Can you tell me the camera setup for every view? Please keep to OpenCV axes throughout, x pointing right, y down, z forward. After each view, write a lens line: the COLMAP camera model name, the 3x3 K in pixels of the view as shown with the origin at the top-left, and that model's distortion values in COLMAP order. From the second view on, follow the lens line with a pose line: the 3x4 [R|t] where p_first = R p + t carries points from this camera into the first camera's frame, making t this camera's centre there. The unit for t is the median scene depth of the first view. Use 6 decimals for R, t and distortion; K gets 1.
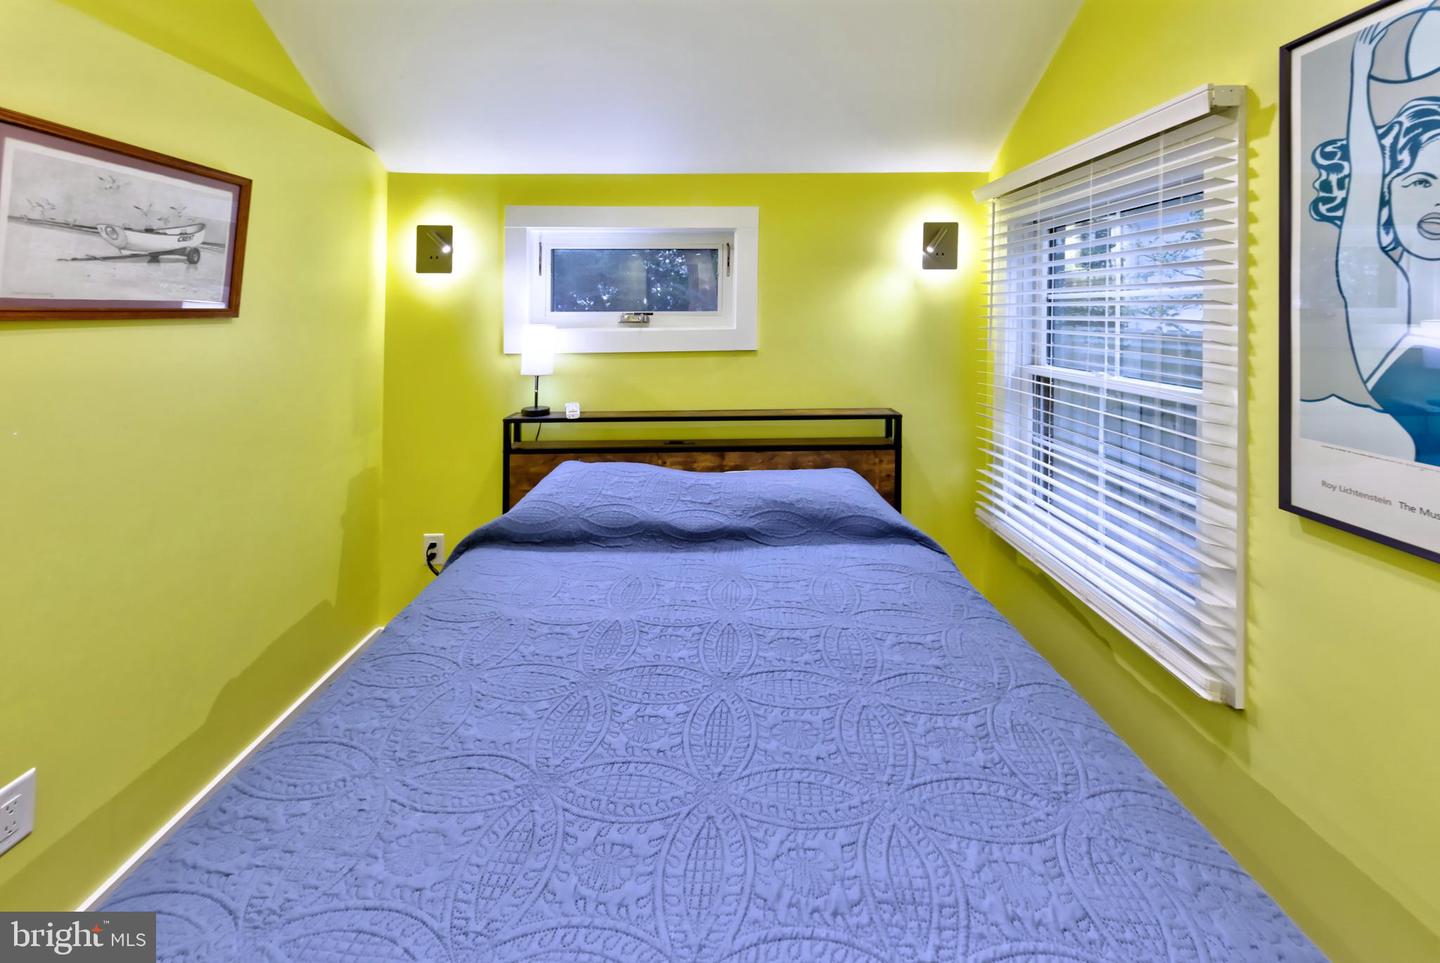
lens RADIAL K [[556.6, 0, 718.5], [0, 556.6, 313.5], [0, 0, 1]] dist [0.000020, -0.000293]
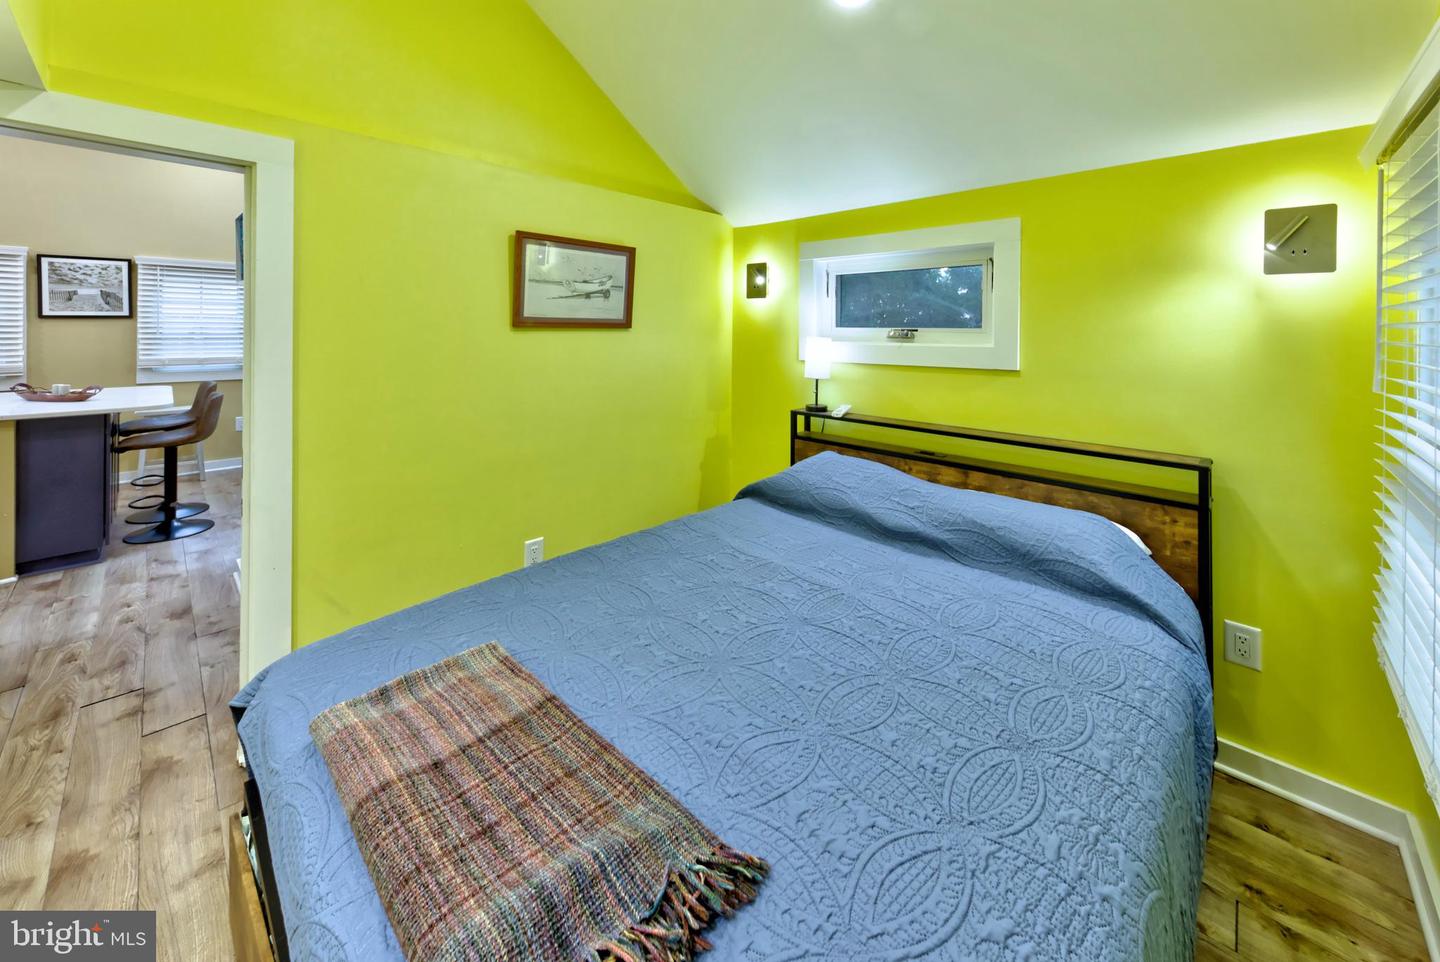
lens RADIAL K [[539.3, 0, 725.7], [0, 539.3, 330.2], [0, 0, 1]] dist [0.000919, -0.000016]
pose [[0.708745, 0.013005, -0.705345, 0.376624], [-0.015326, 0.999878, 0.003036, 0.003265], [0.705298, 0.008659, 0.708858, 0.011839]]
